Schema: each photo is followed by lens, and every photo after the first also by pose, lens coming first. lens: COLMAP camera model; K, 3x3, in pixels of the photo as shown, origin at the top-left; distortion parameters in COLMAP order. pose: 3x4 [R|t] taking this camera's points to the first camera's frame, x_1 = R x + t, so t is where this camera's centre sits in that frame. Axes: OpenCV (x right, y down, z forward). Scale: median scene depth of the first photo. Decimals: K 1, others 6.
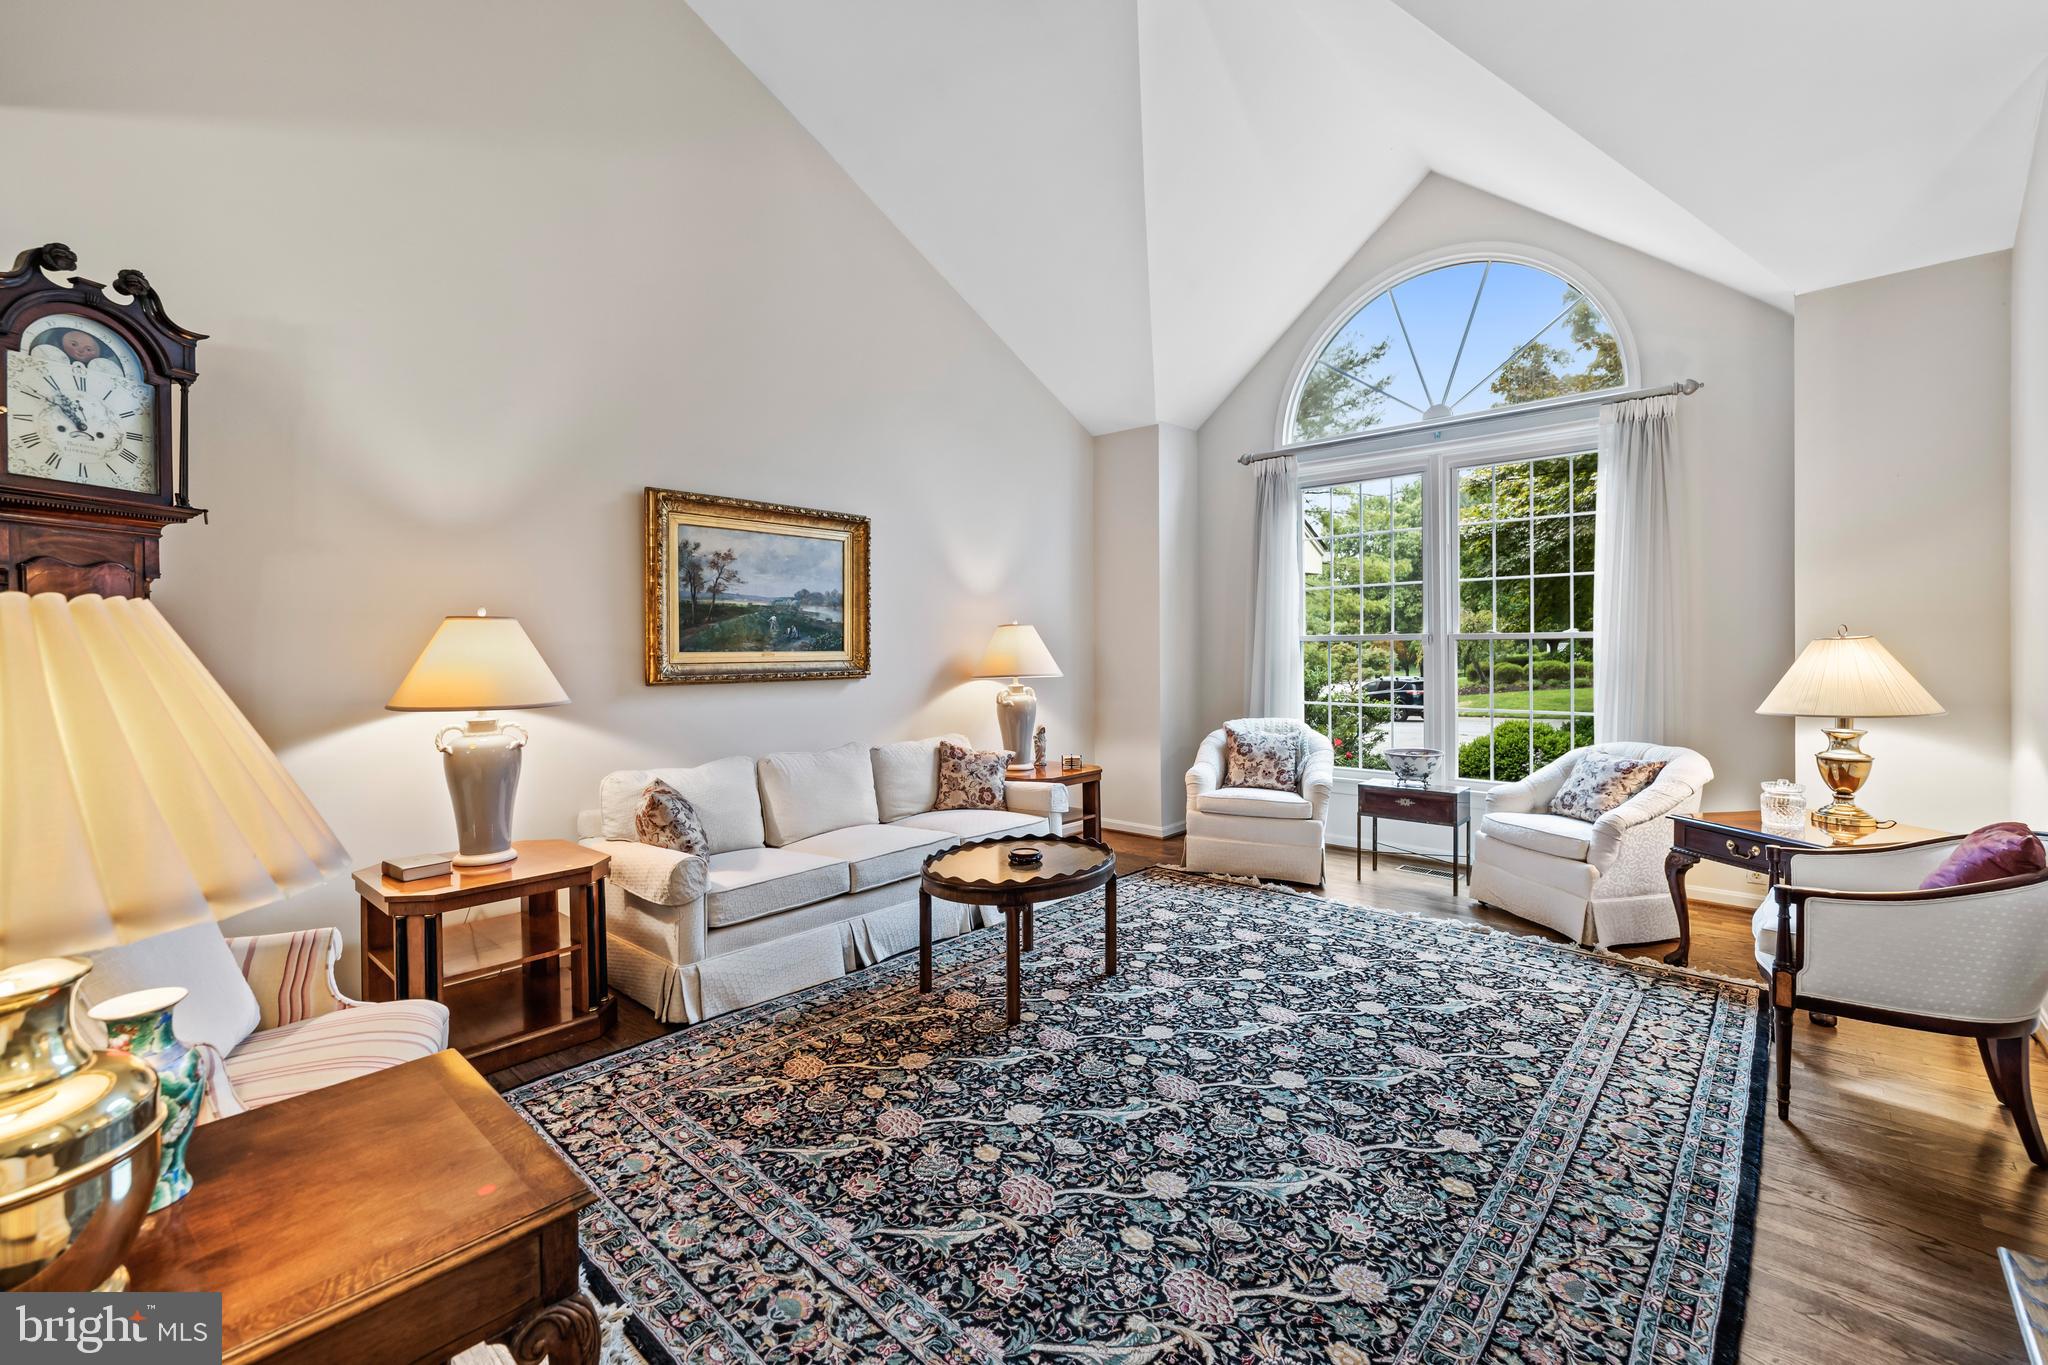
lens RADIAL K [[873.1, 0, 1024.6], [0, 873.1, 666.4], [0, 0, 1]] dist [0.001622, -0.000686]
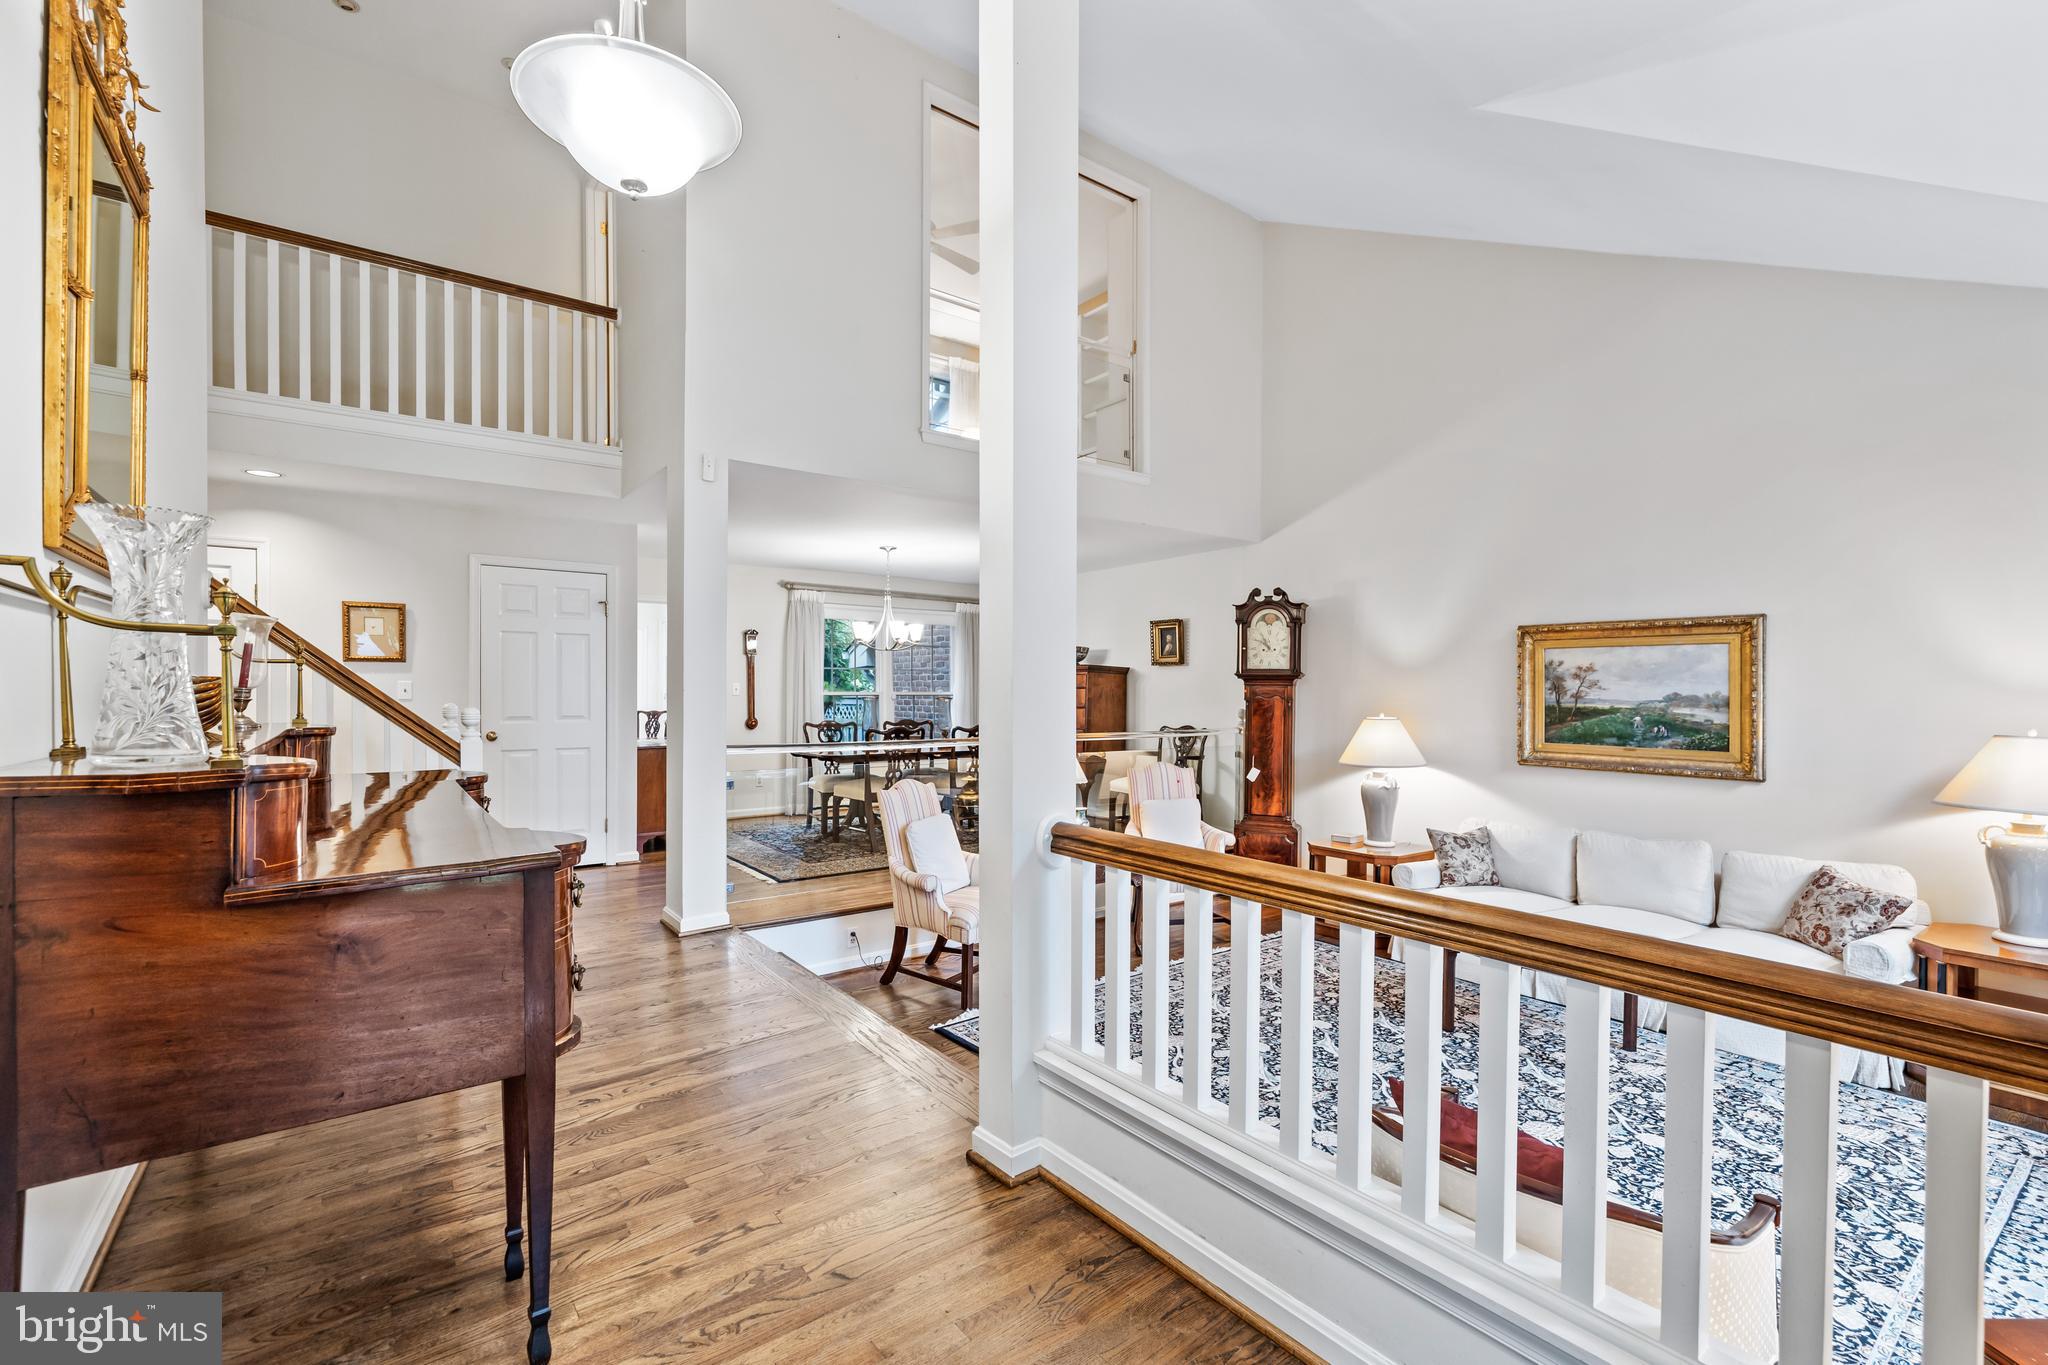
lens RADIAL K [[873.1, 0, 1024.8], [0, 873.1, 684.9], [0, 0, 1]] dist [0.001622, -0.000686]
pose [[-0.173591, 0.011118, -0.984755, 1.009233], [-0.017334, 0.999747, 0.014343, -0.104210], [0.984665, 0.019560, -0.173354, 0.408138]]
